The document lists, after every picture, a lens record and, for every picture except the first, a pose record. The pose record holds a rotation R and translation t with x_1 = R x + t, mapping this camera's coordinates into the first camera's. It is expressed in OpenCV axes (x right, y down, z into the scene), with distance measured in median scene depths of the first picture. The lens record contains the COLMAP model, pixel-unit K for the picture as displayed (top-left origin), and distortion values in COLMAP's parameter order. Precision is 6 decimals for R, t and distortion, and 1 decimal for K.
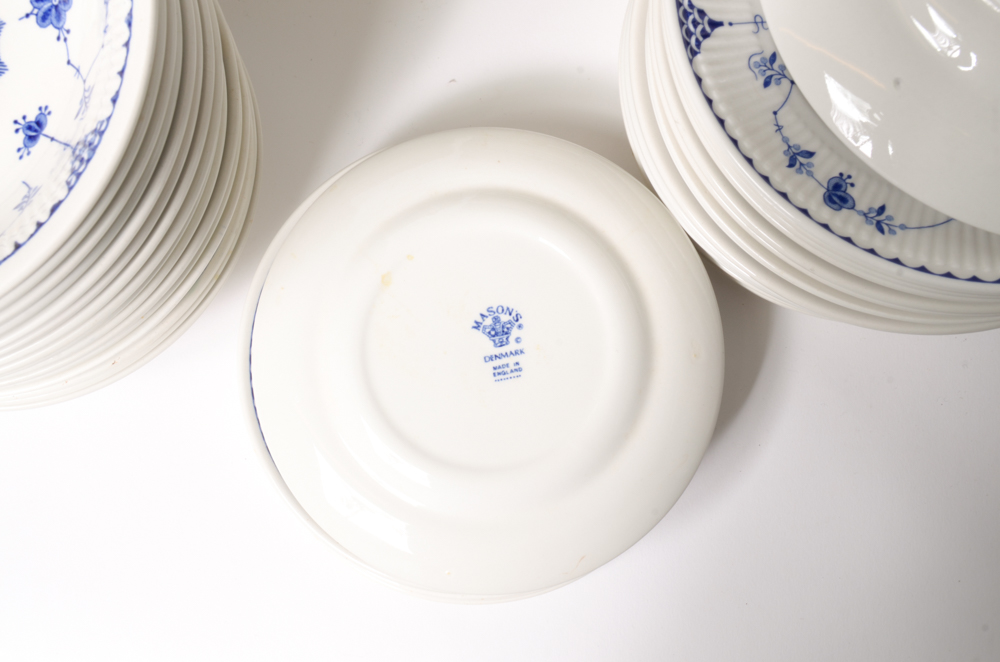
lens RADIAL K [[1409.0, 0, 500.0], [0, 1409.0, 331.0], [0, 0, 1]] dist [0.122239, 0.001804]
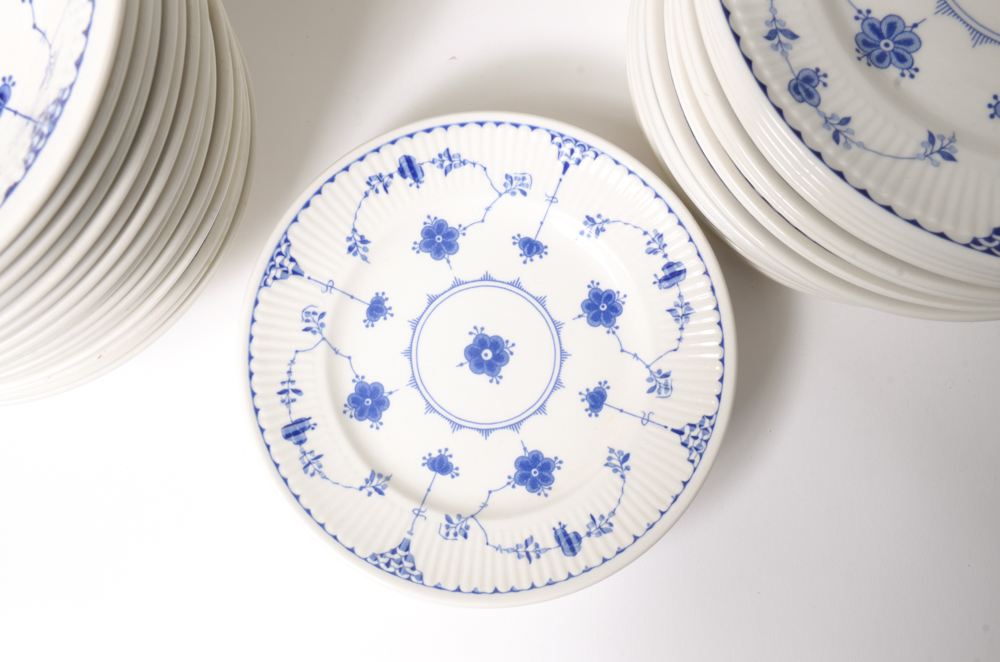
lens RADIAL K [[1161.3, 0, 500.0], [0, 1161.3, 331.0], [0, 0, 1]] dist [-0.056180, 0.199535]
pose [[0.999522, -0.006148, 0.030309, -0.036294], [0.005091, 0.999380, 0.034834, -0.022727], [-0.030505, -0.034663, 0.998933, 0.268126]]
